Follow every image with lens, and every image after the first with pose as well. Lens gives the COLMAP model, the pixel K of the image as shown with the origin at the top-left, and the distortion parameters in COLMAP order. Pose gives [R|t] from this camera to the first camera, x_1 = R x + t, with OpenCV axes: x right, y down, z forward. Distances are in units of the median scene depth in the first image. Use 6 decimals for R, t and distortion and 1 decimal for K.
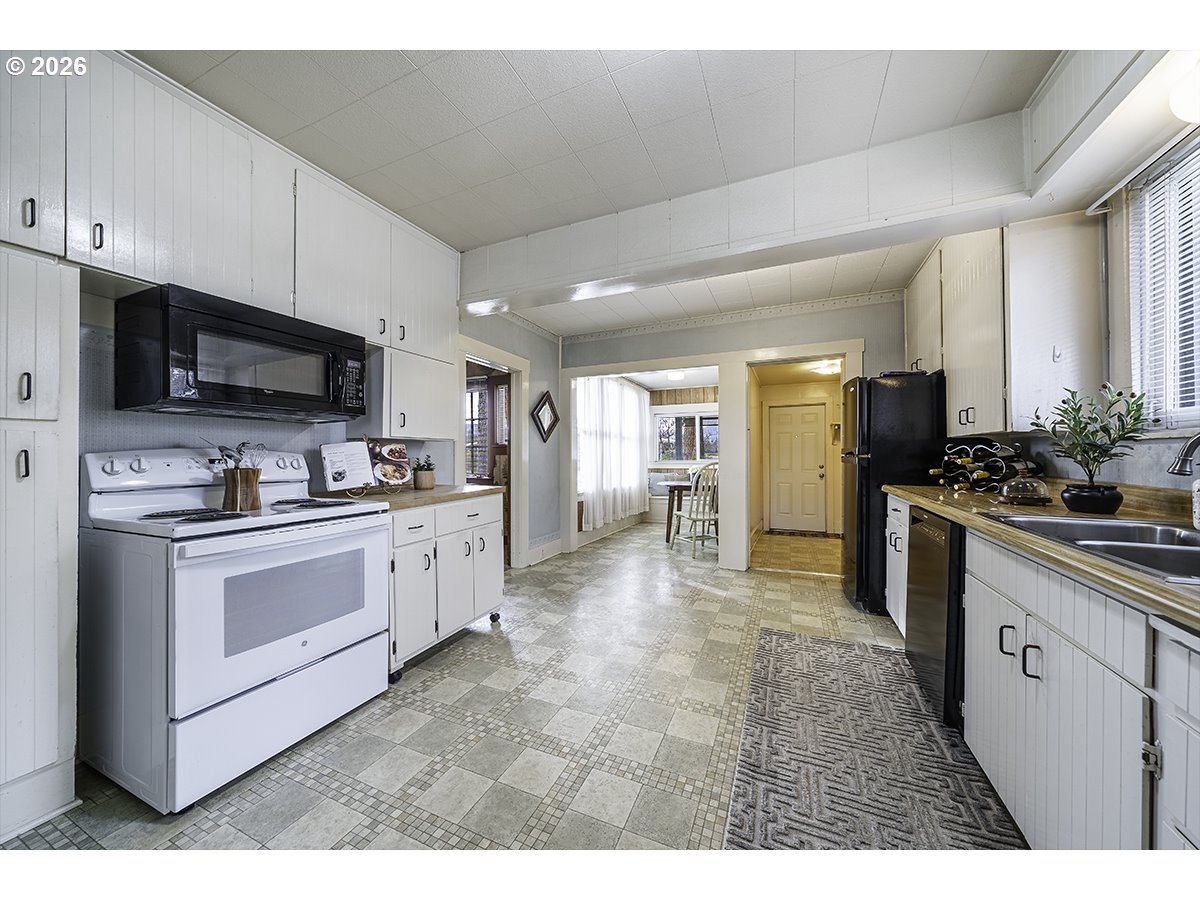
lens RADIAL K [[427.0, 0, 599.6], [0, 427.0, 454.4], [0, 0, 1]] dist [0.000533, 0.000183]
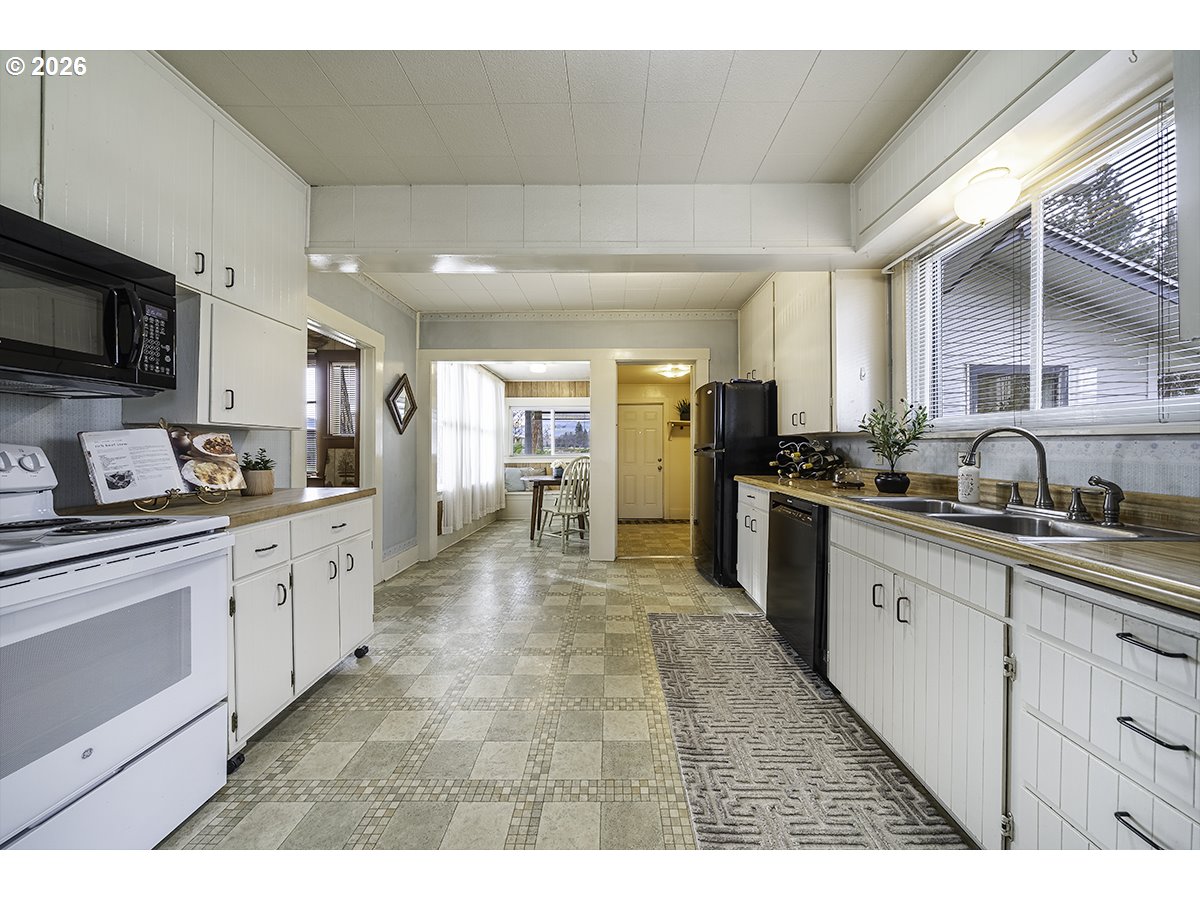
lens RADIAL K [[430.9, 0, 603.4], [0, 430.9, 448.3], [0, 0, 1]] dist [0.001420, -0.000064]
pose [[0.914853, 0.003592, 0.403771, -0.196108], [-0.003574, 0.999993, -0.000796, -0.000847], [-0.403771, -0.000715, 0.914860, 0.095103]]
